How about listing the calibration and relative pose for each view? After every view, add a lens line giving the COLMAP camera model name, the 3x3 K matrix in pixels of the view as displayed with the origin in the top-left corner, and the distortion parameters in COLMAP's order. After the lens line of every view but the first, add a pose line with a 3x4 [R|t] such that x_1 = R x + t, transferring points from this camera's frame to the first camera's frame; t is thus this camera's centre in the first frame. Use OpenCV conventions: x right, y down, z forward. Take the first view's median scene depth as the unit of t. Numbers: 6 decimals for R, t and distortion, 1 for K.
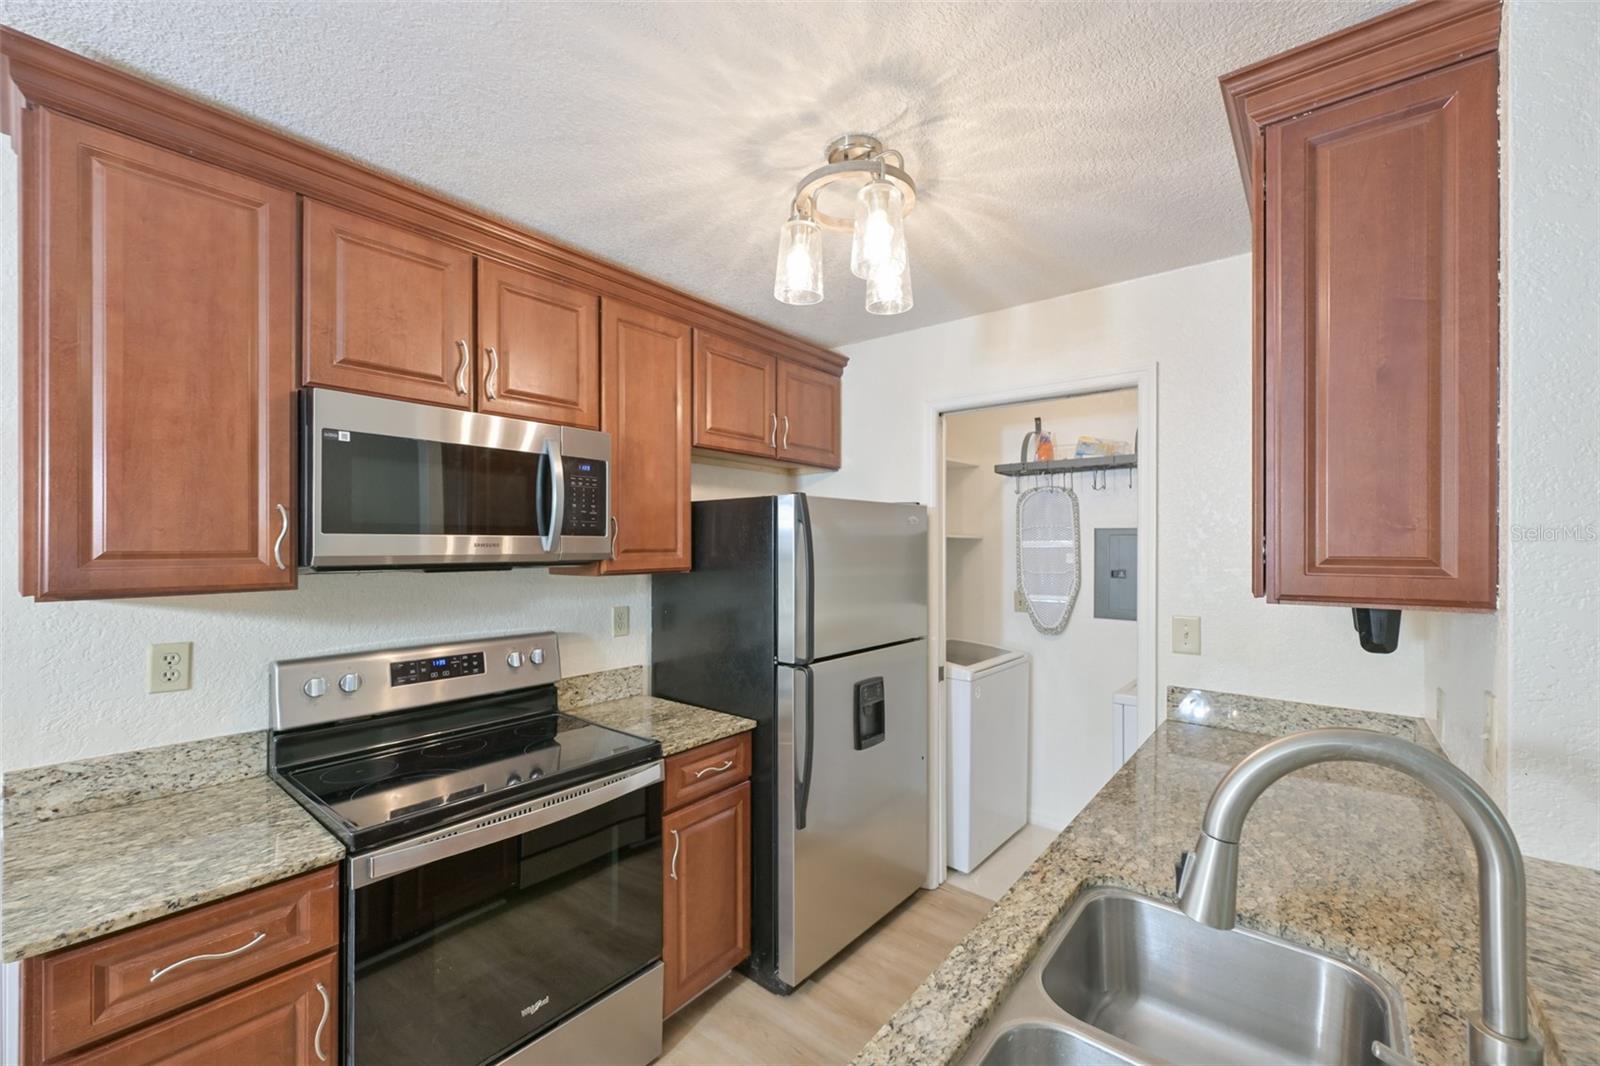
lens RADIAL K [[645.2, 0, 799.2], [0, 645.2, 547.7], [0, 0, 1]] dist [-0.000060, -0.000220]
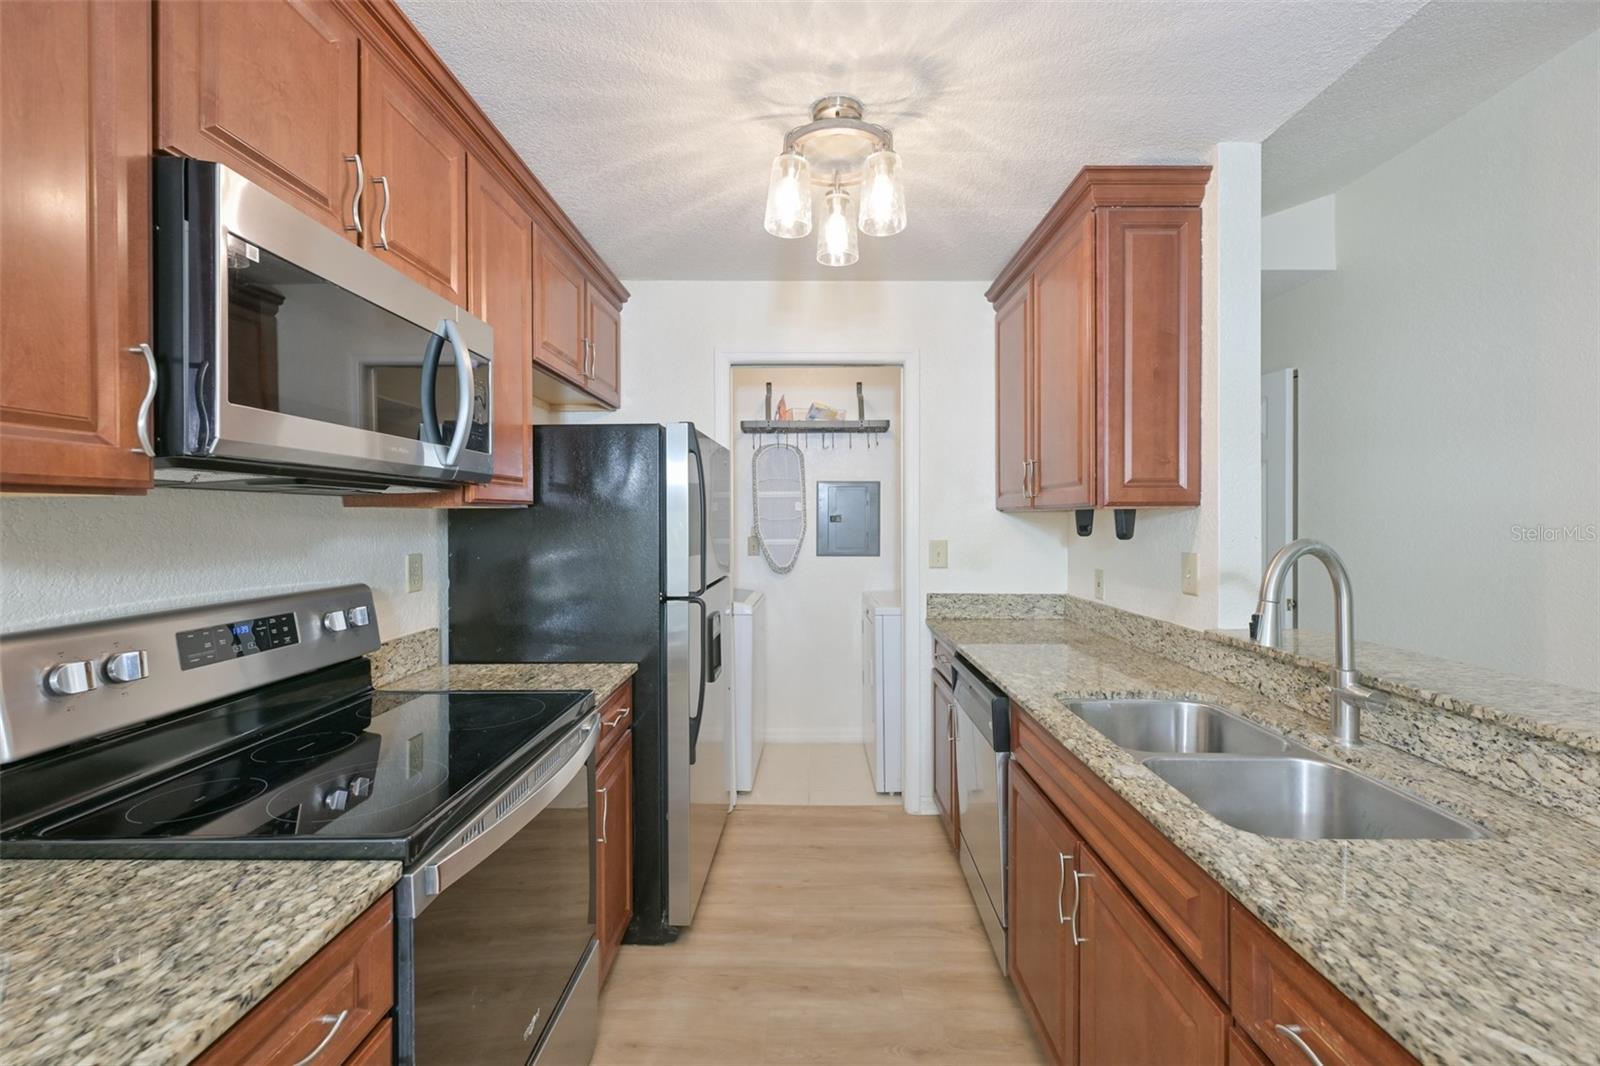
lens RADIAL K [[650.2, 0, 807.7], [0, 650.2, 522.6], [0, 0, 1]] dist [-0.000420, -0.000091]
pose [[0.779907, -0.006569, 0.625860, -0.520760], [0.004467, 0.999978, 0.004929, 0.068649], [-0.625879, -0.001048, 0.779920, 0.126863]]
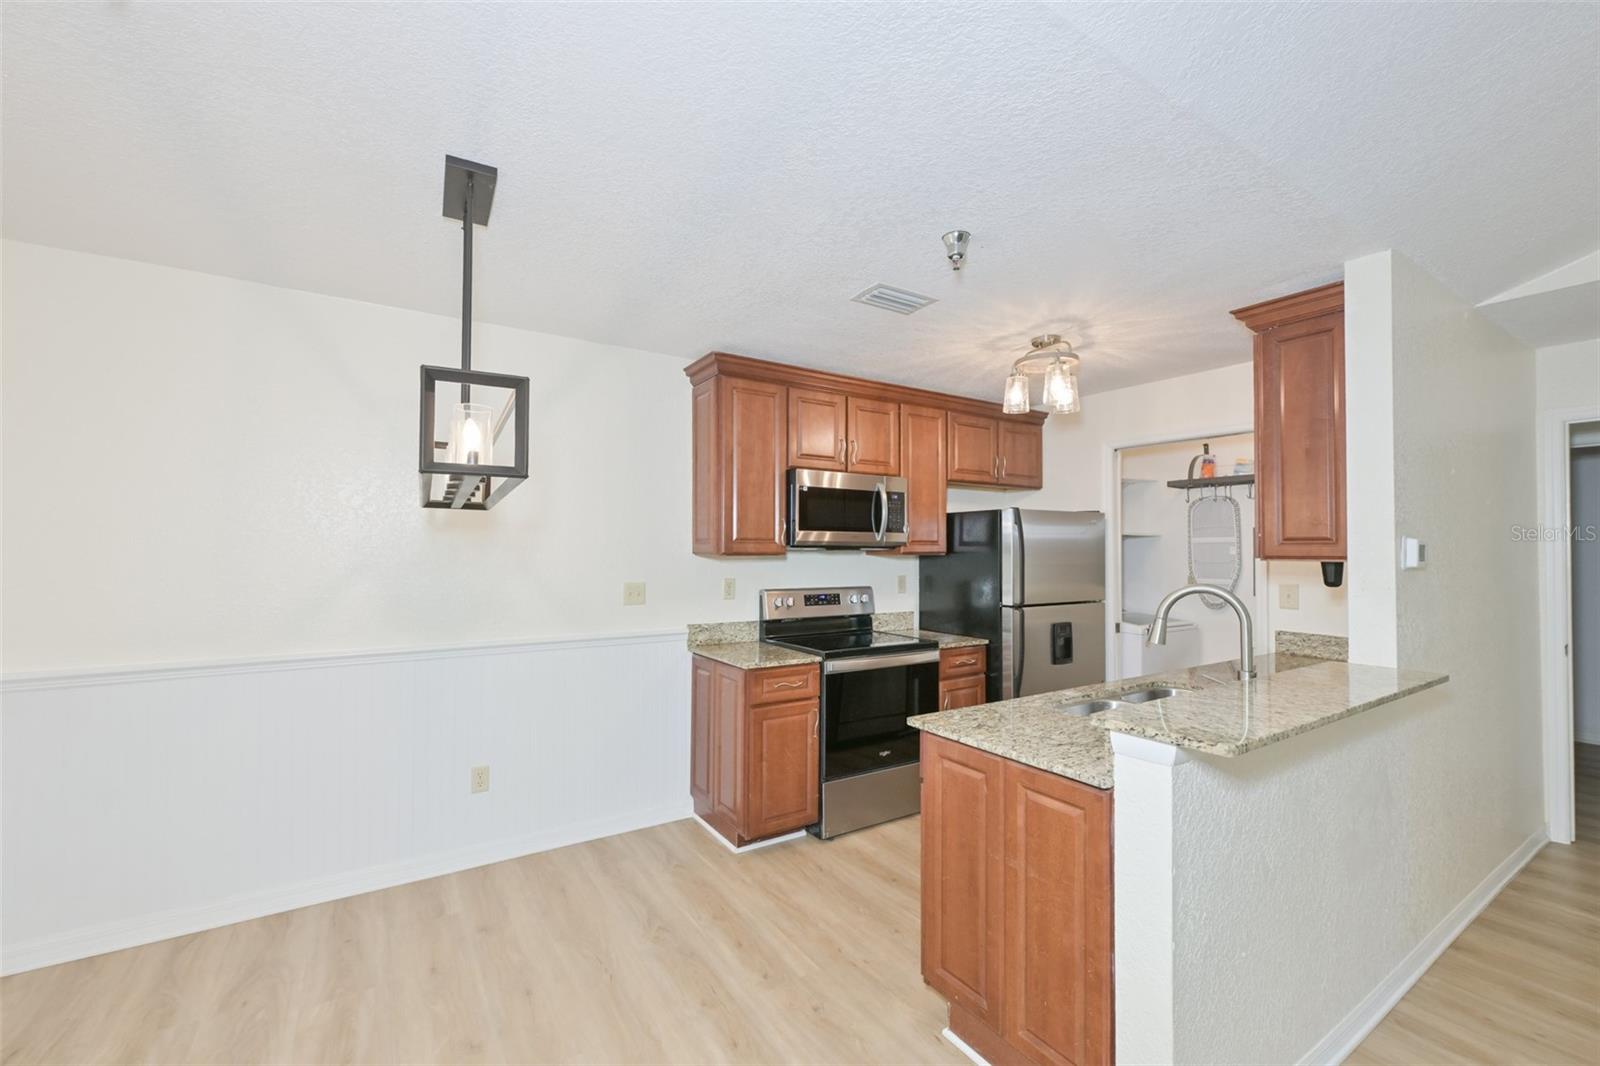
lens RADIAL K [[641.4, 0, 781.2], [0, 641.4, 537.8], [0, 0, 1]] dist [0.001409, -0.000020]
pose [[0.944674, -0.003329, -0.327994, -0.030562], [-0.004824, 0.999699, -0.024041, 0.044696], [0.327975, 0.024293, 0.944374, -0.904164]]
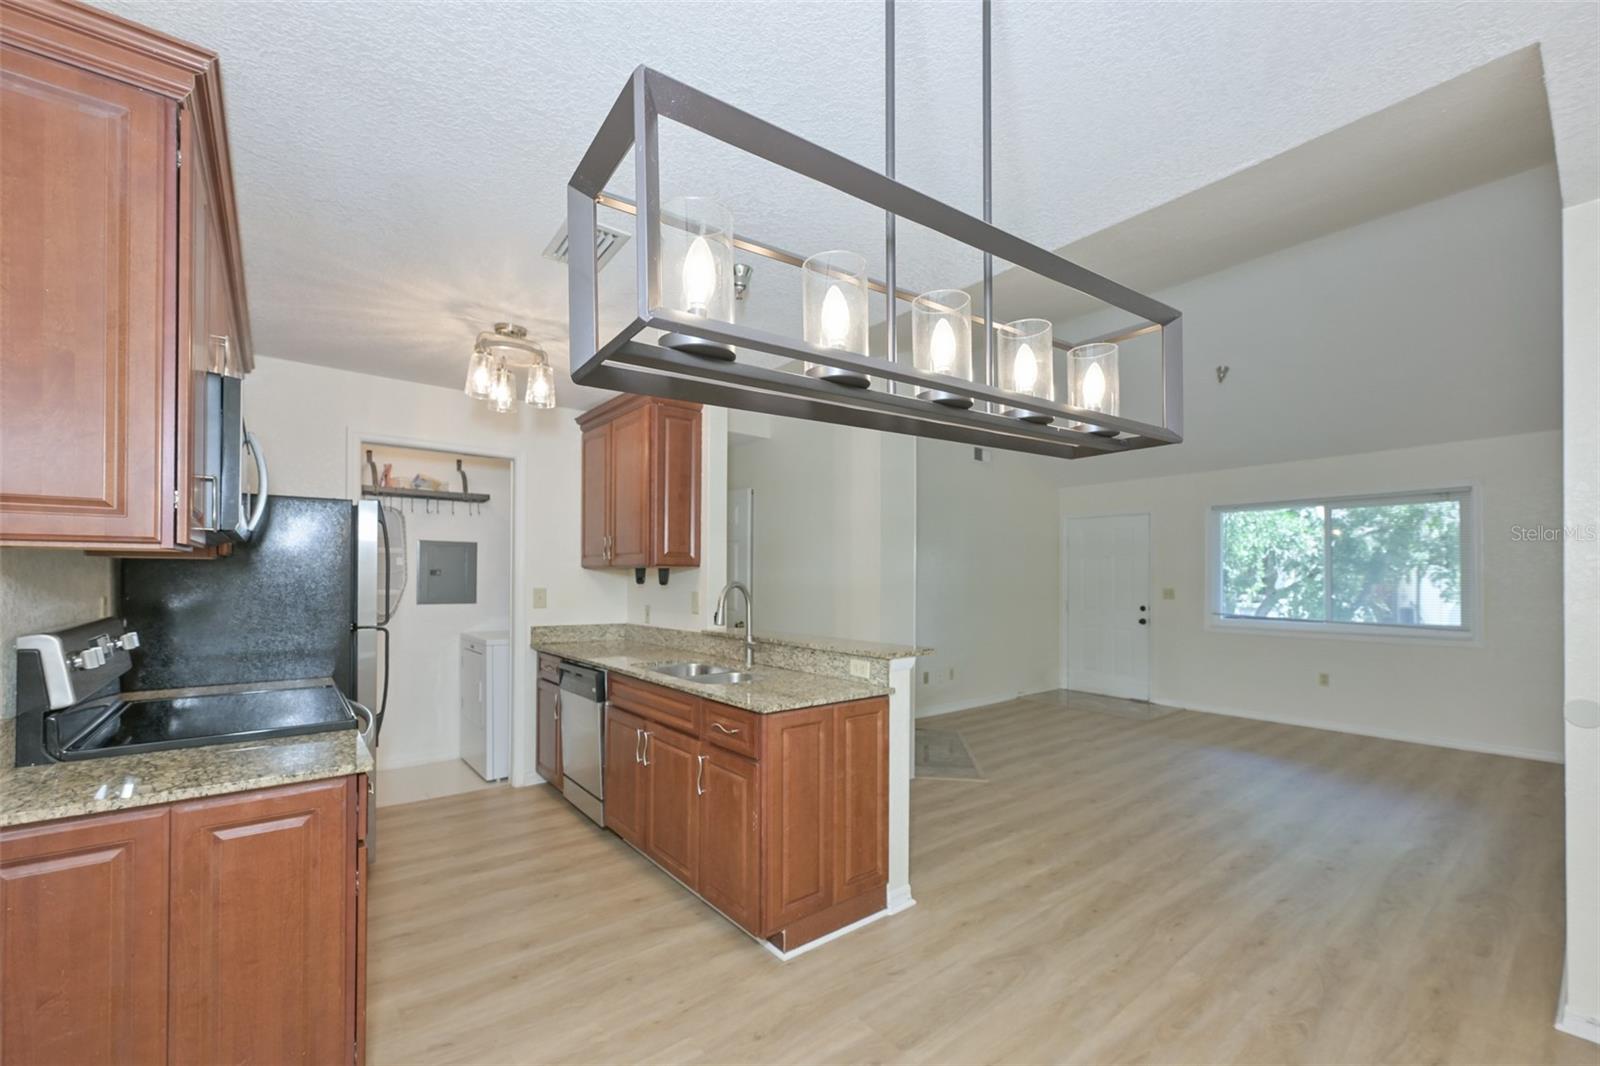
lens RADIAL K [[655.2, 0, 803.2], [0, 655.2, 574.4], [0, 0, 1]] dist [-0.000017, -0.000045]
pose [[0.215103, 0.005533, 0.976576, -1.250647], [-0.003280, 0.999982, -0.004943, 0.081749], [-0.976586, -0.002140, 0.215117, -0.186276]]
